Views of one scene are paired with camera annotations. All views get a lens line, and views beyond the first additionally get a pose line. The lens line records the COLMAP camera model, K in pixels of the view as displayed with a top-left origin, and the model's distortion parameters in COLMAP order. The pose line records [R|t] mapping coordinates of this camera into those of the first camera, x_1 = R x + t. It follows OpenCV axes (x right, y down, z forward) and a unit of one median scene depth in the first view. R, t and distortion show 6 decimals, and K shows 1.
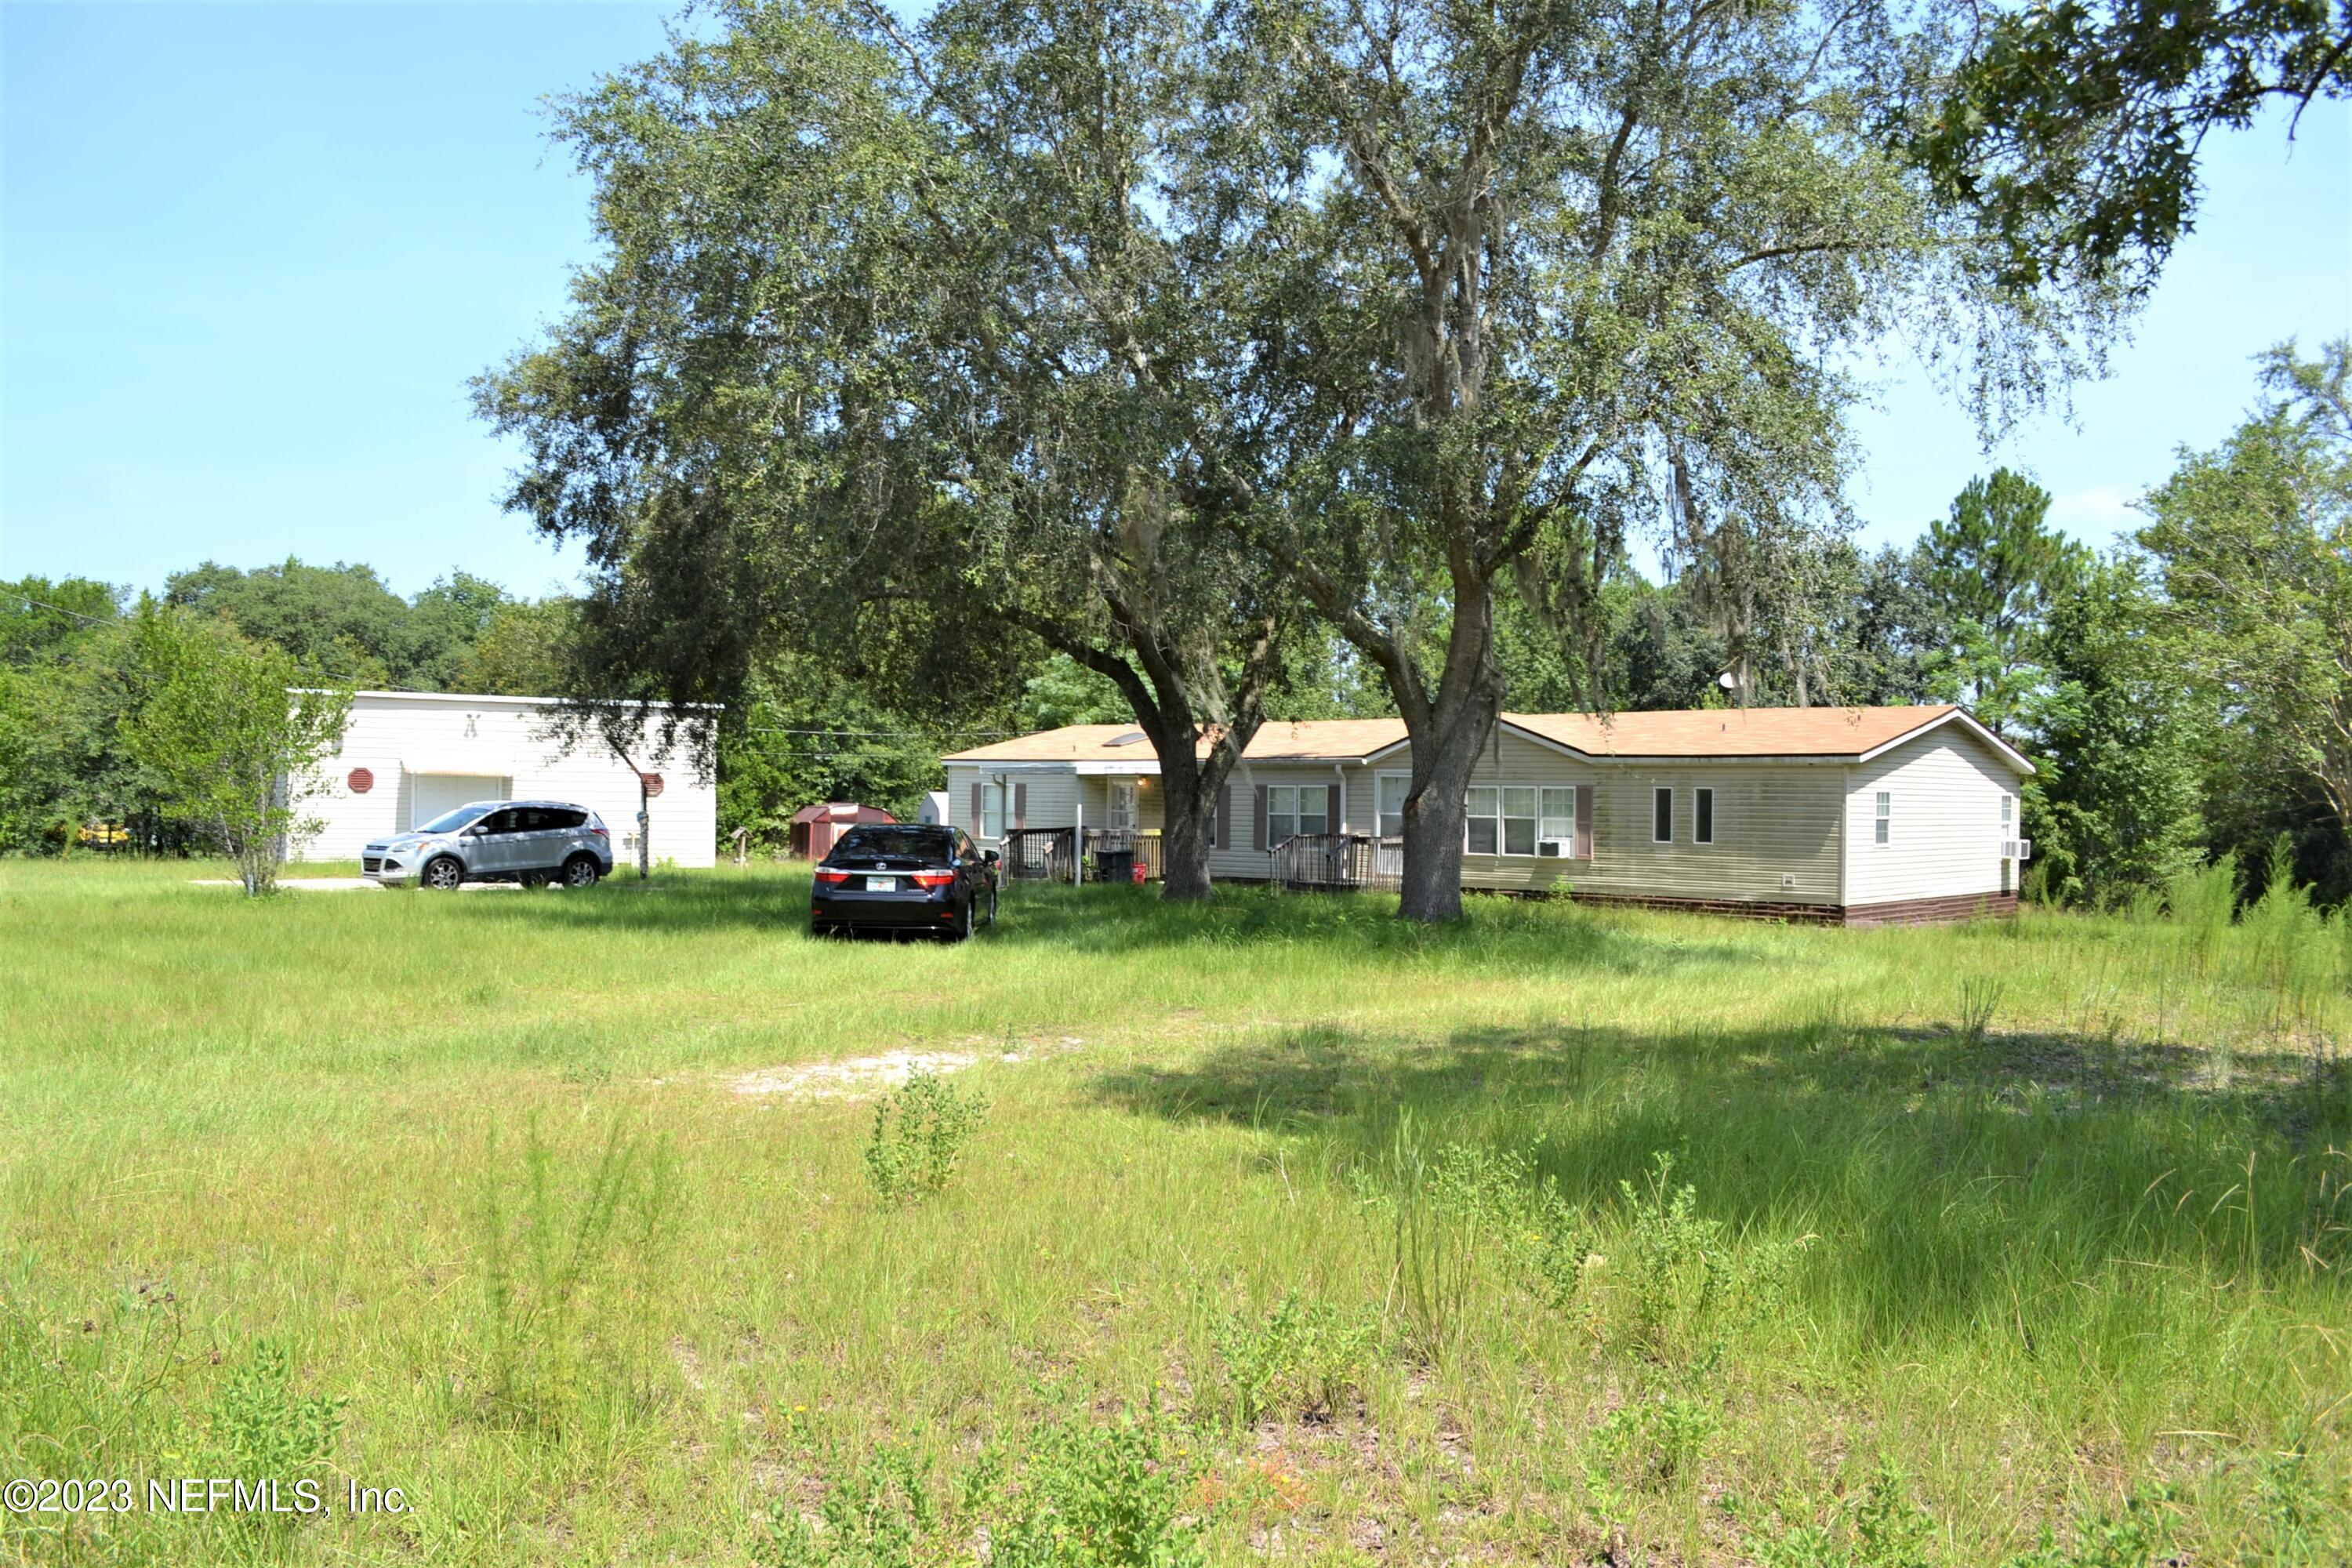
lens RADIAL K [[1889.4, 0, 1142.7], [0, 1889.4, 801.8], [0, 0, 1]] dist [-0.083717, 0.011396]
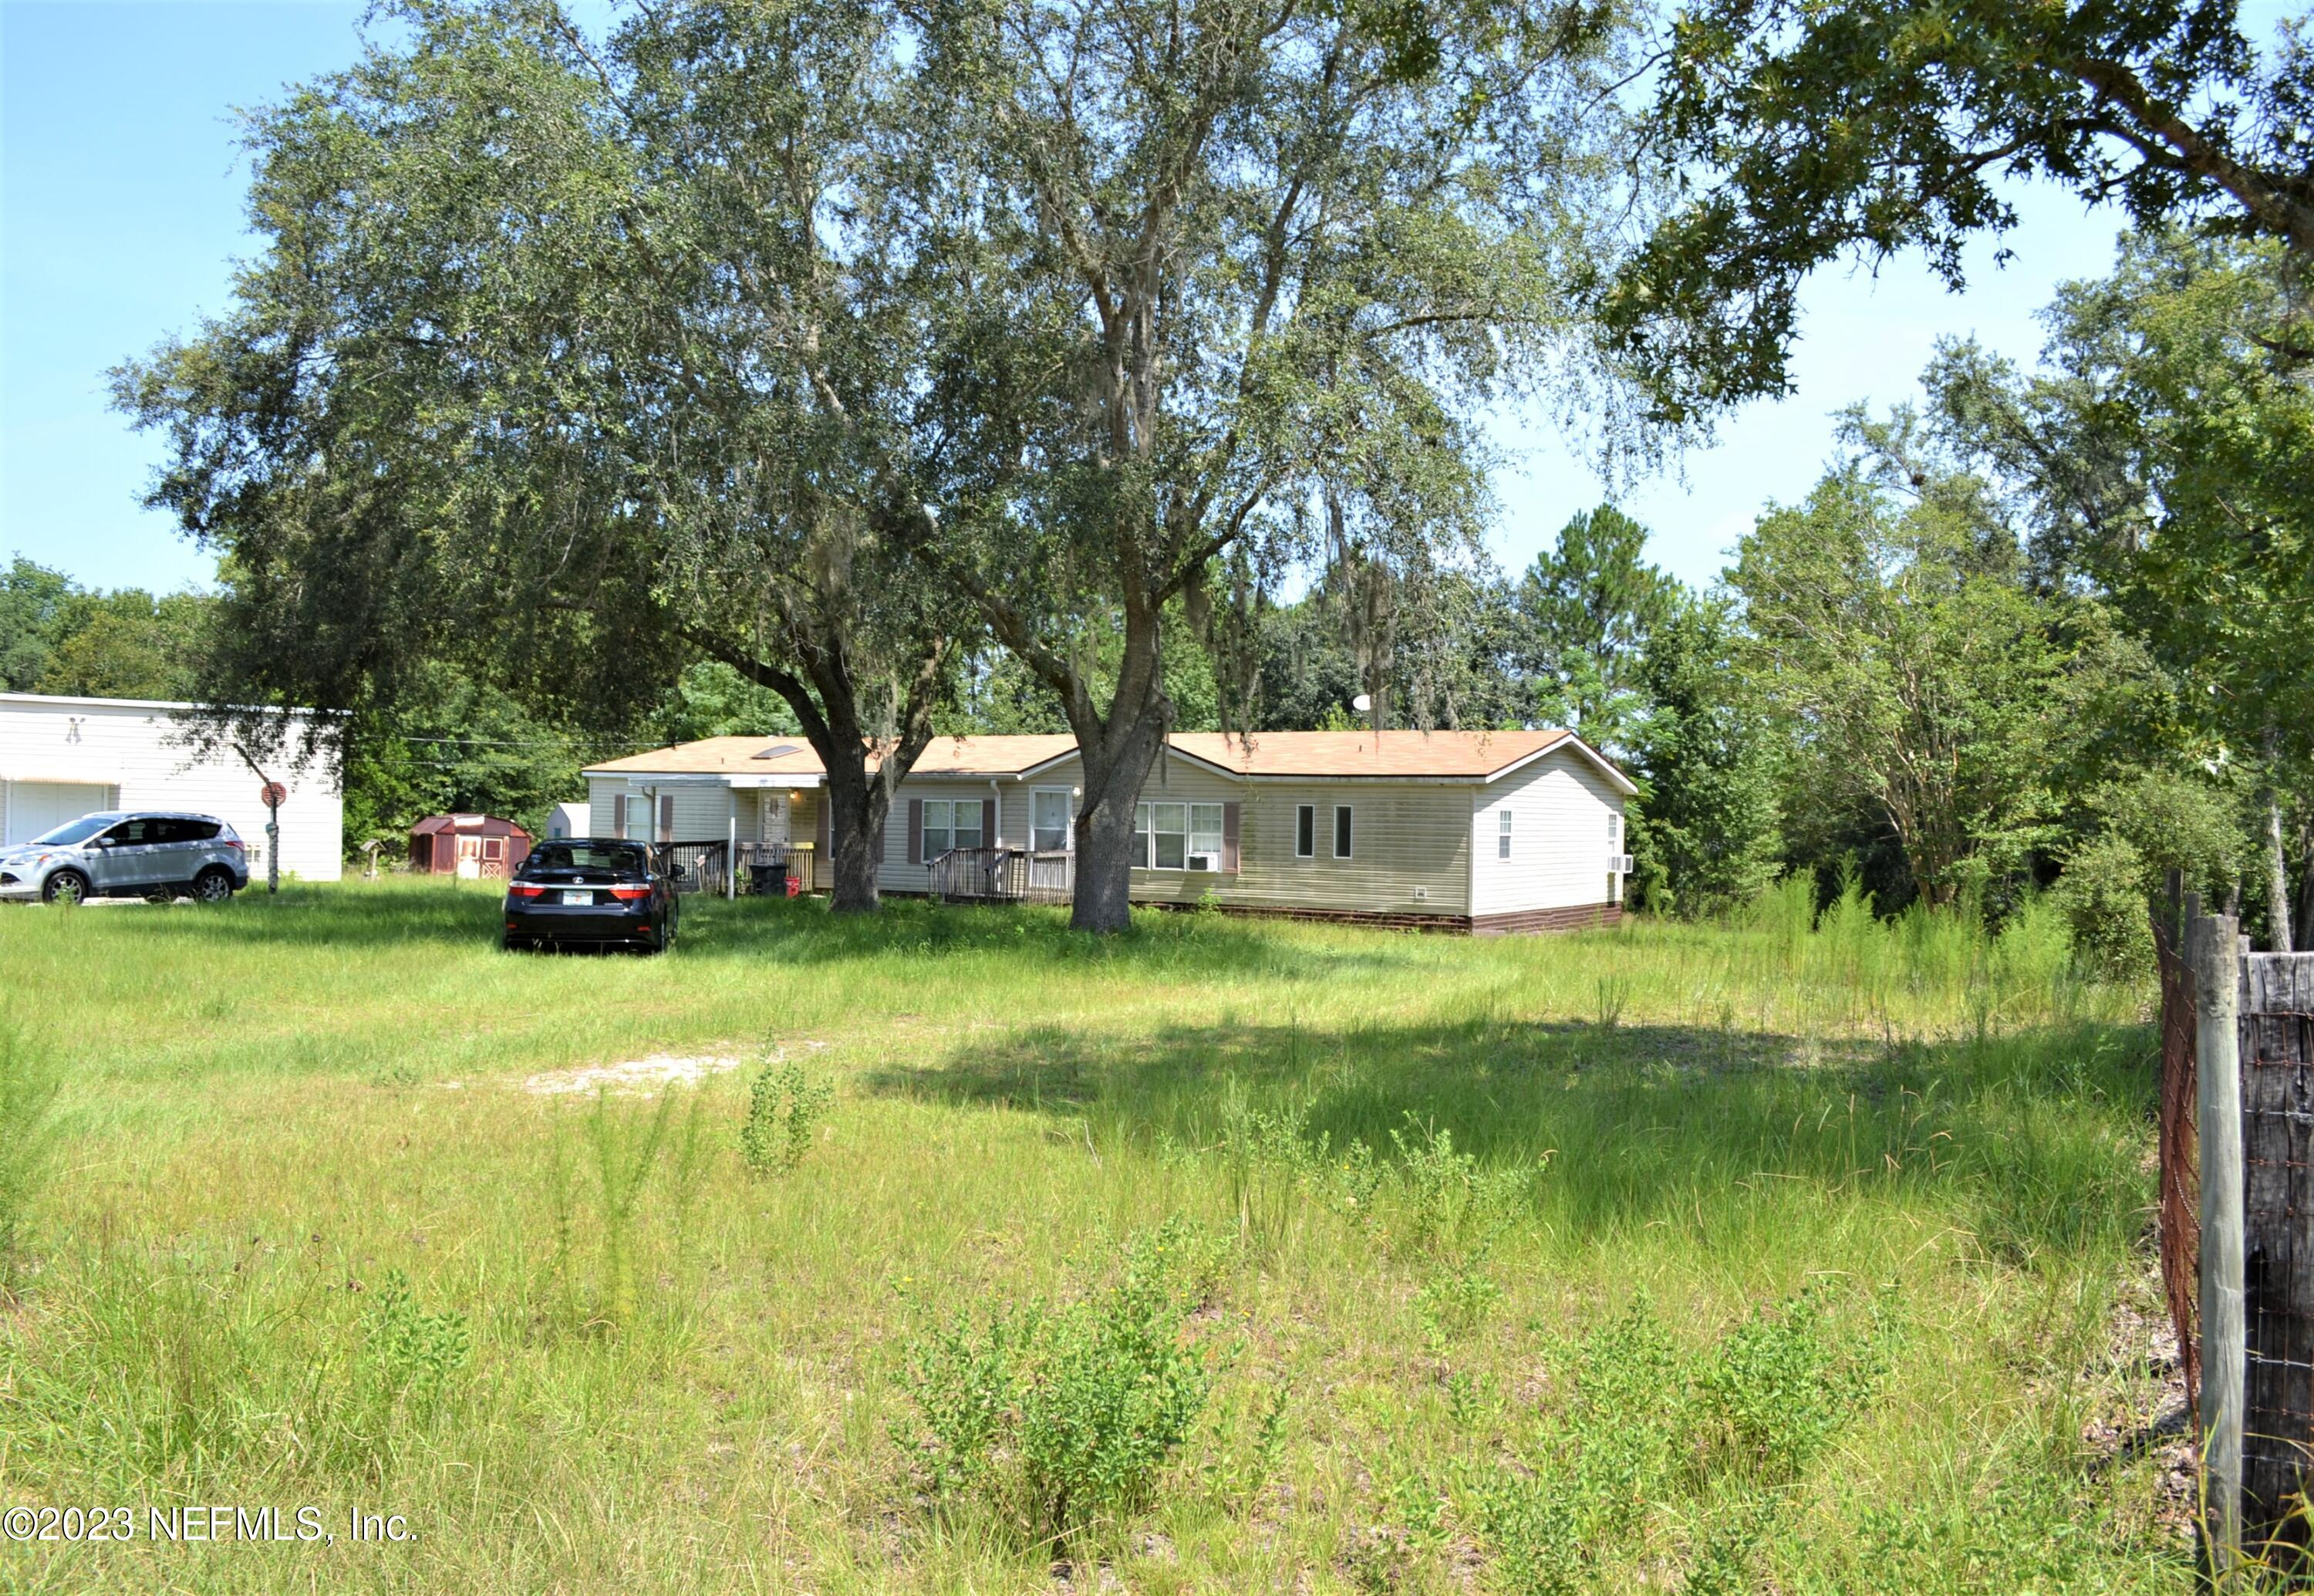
lens RADIAL K [[1919.7, 0, 1160.1], [0, 1919.7, 816.2], [0, 0, 1]] dist [-0.071353, -0.007591]
pose [[0.977921, 0.005425, 0.208905, -0.030145], [-0.005736, 0.999983, 0.000885, -0.001895], [-0.208897, -0.002063, 0.977936, -0.042052]]
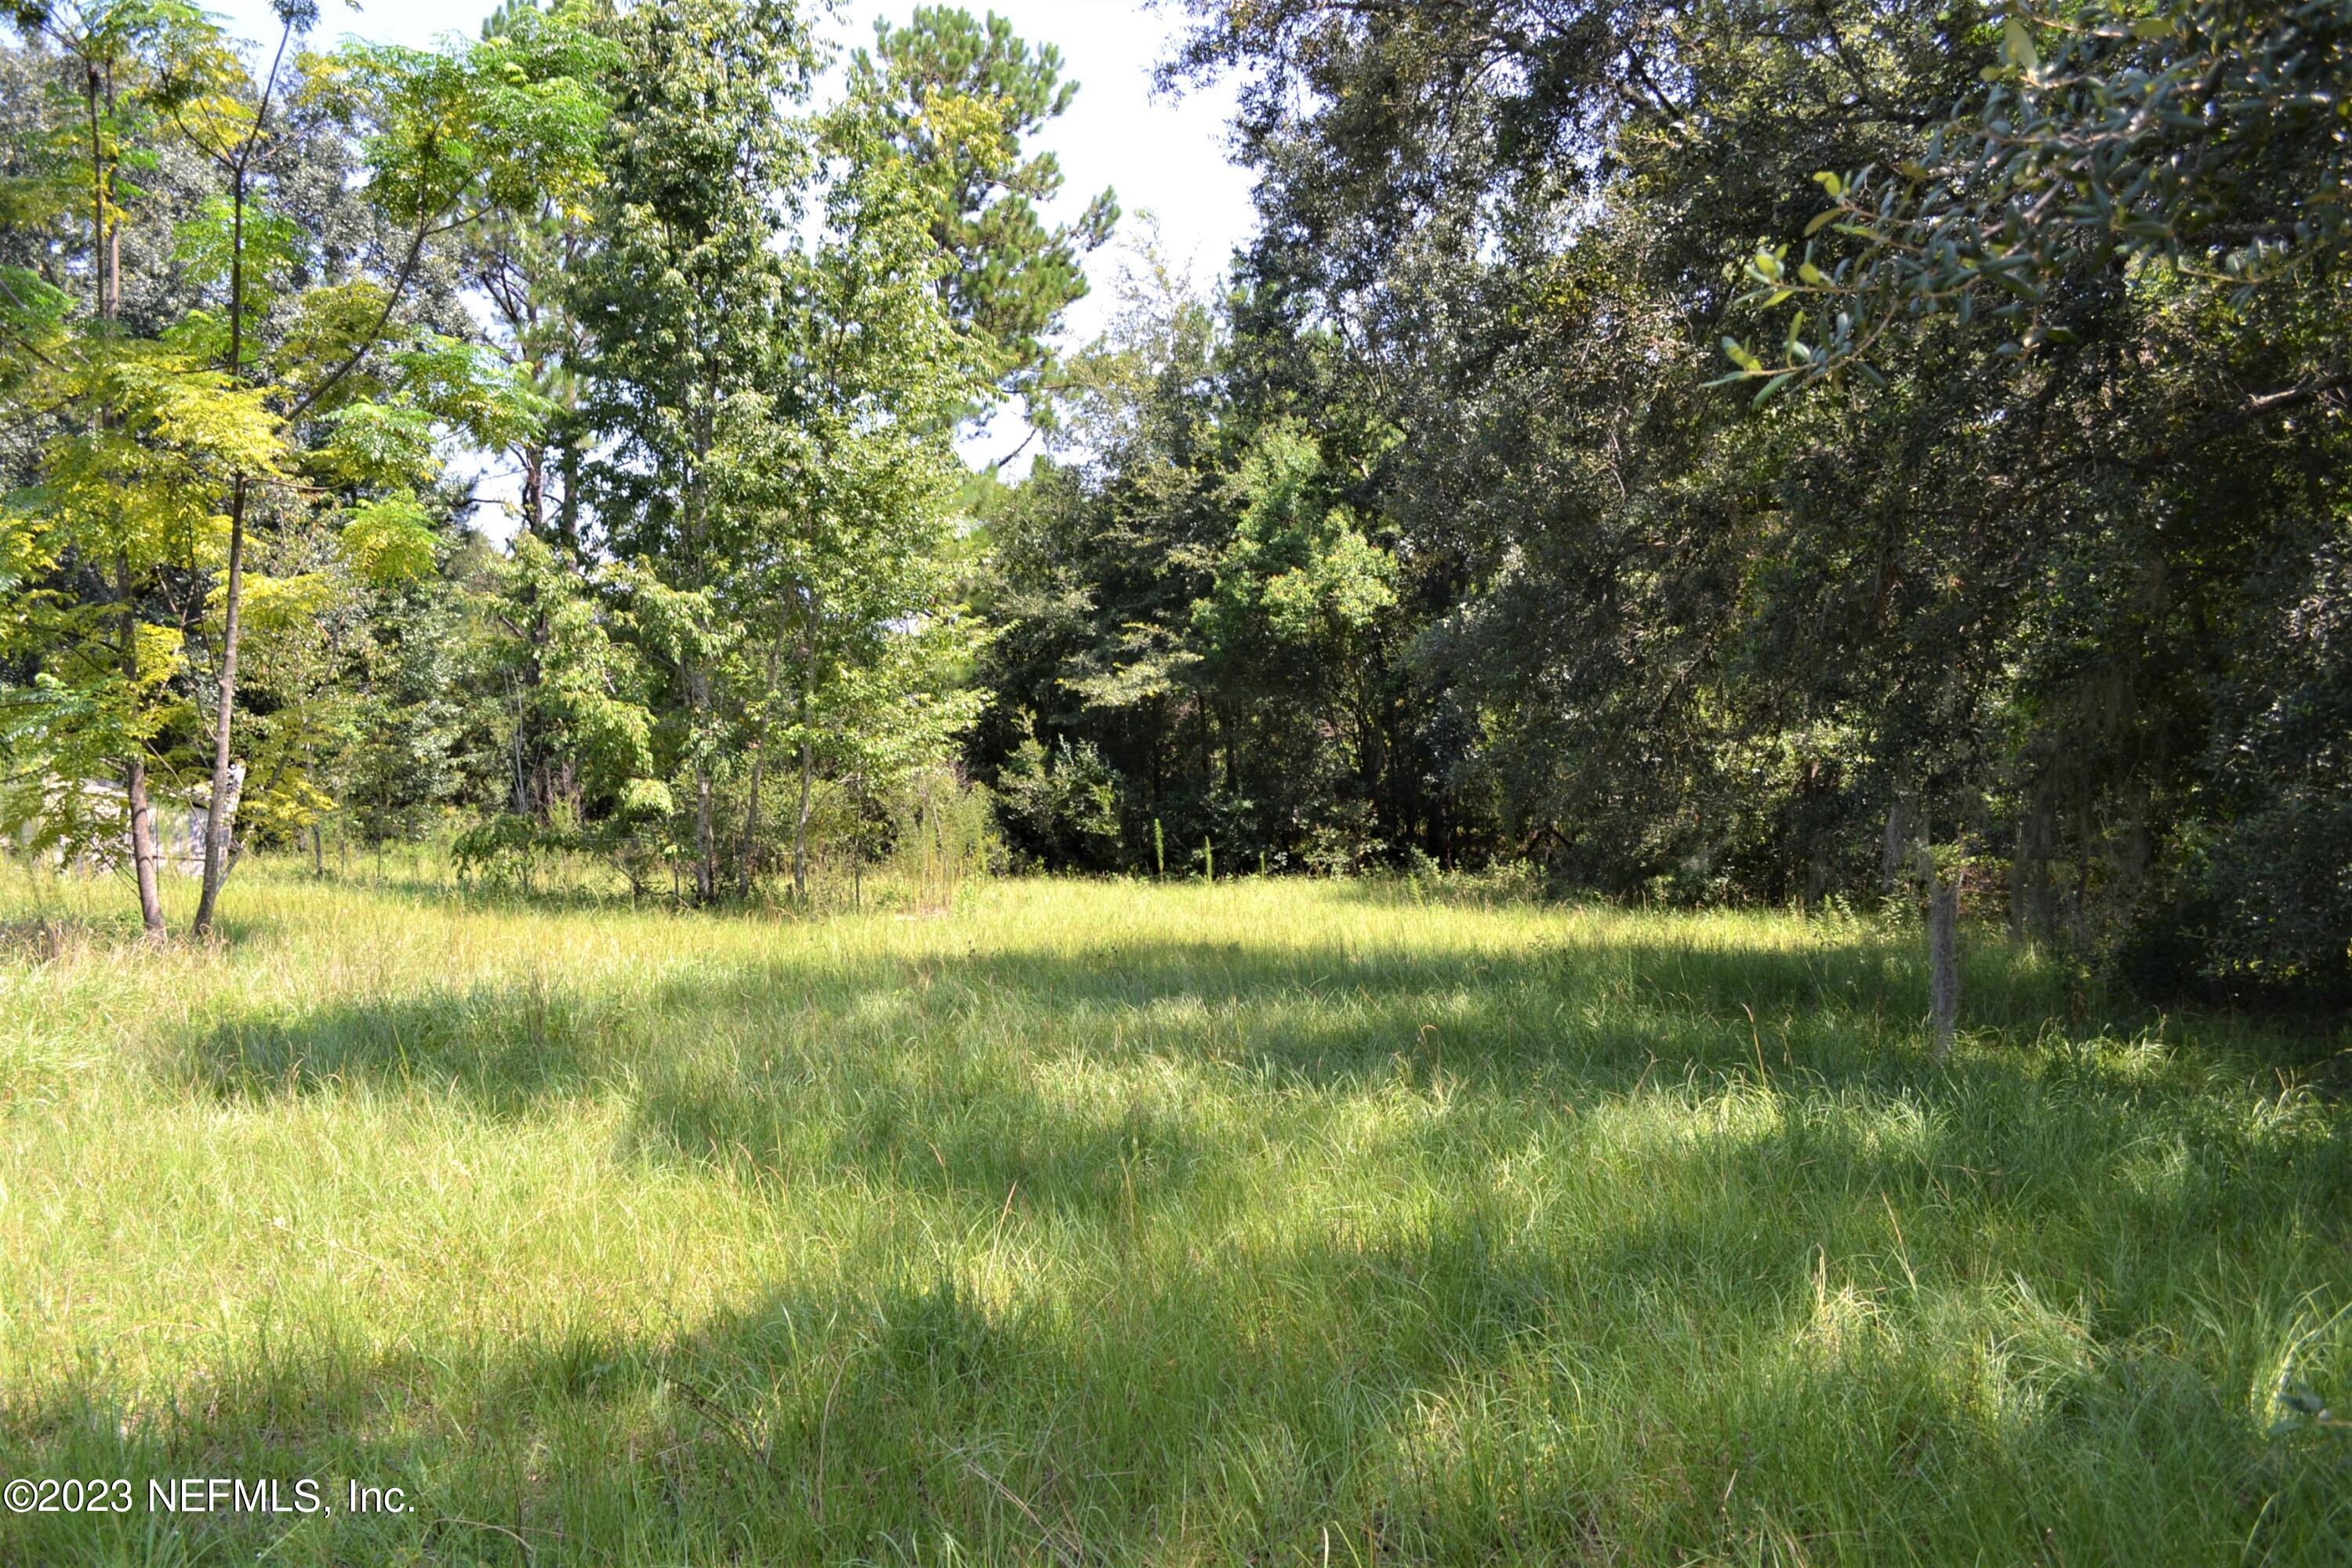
lens RADIAL K [[1889.4, 0, 1142.7], [0, 1889.4, 801.8], [0, 0, 1]] dist [-0.083717, 0.011396]
pose [[0.788566, -0.044920, 0.613307, 0.664537], [0.009191, 0.998078, 0.061285, 0.044805], [-0.614882, -0.042691, 0.787463, 1.229749]]
